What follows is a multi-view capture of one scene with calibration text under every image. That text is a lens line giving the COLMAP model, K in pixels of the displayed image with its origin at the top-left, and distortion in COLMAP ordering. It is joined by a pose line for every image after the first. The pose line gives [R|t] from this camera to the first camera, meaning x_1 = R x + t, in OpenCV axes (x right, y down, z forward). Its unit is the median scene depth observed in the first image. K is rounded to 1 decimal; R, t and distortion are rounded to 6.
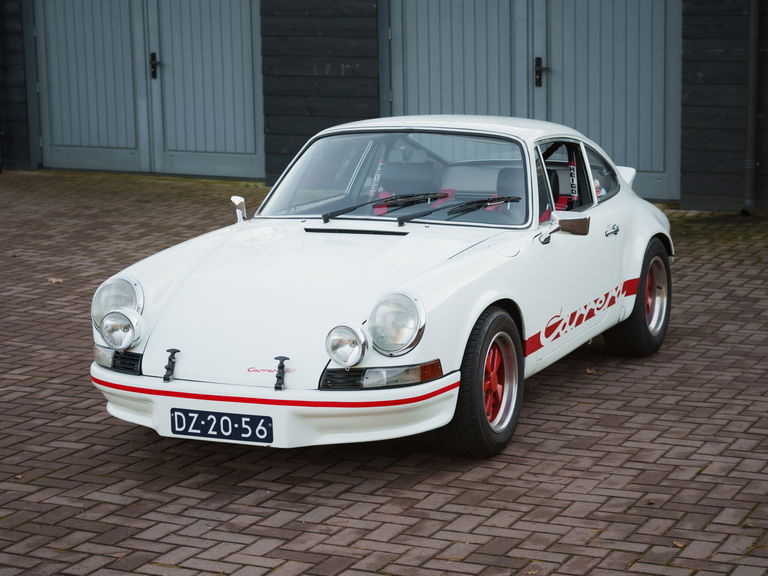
lens RADIAL K [[1849.9, 0, 388.5], [0, 1849.9, 285.2], [0, 0, 1]] dist [0.083621, 0.000000]
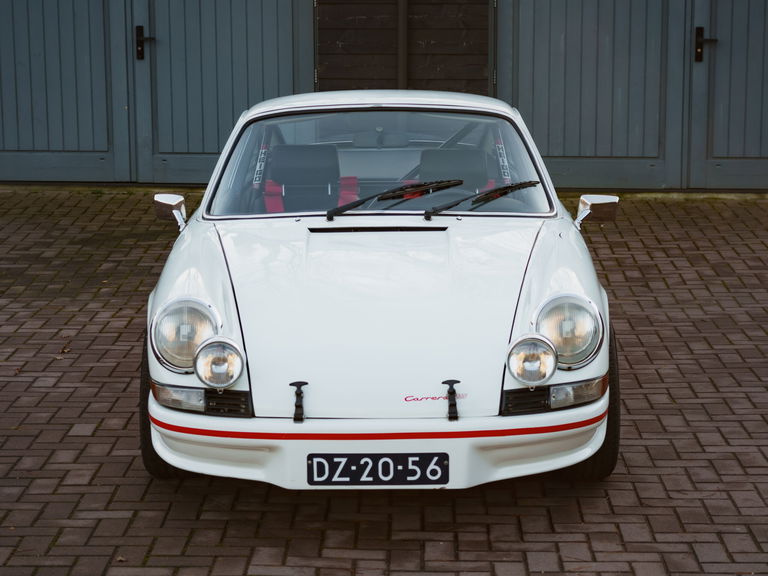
lens RADIAL K [[2059.0, 0, 387.7], [0, 2059.0, 294.9], [0, 0, 1]] dist [0.049853, 0.000000]
pose [[0.912078, -0.060243, 0.405567, -0.446872], [0.057798, 0.998161, 0.018284, -0.017946], [-0.405923, 0.006765, 0.913882, 0.157290]]
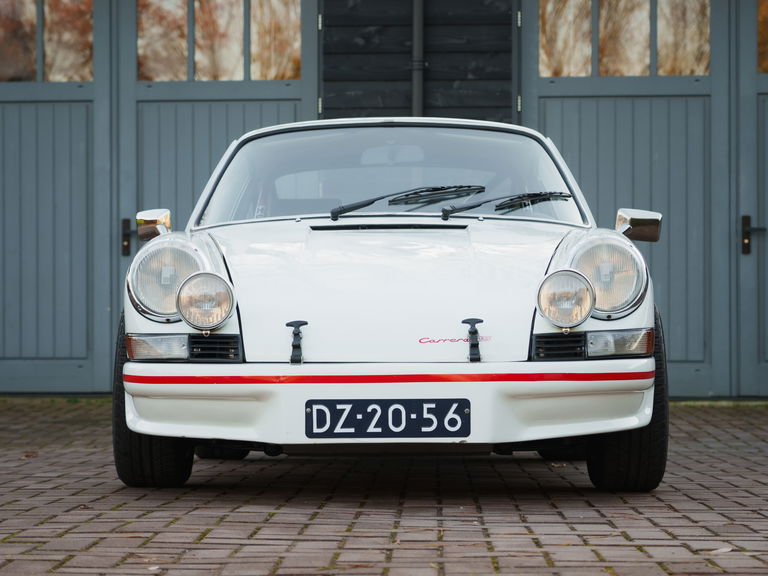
lens RADIAL K [[2283.2, 0, 377.0], [0, 2283.2, 283.1], [0, 0, 1]] dist [0.045566, 0.000000]
pose [[0.916186, 0.024835, 0.399983, -0.438300], [0.053377, 0.981623, -0.183213, 0.181917], [-0.397183, 0.189208, 0.898023, 0.203968]]
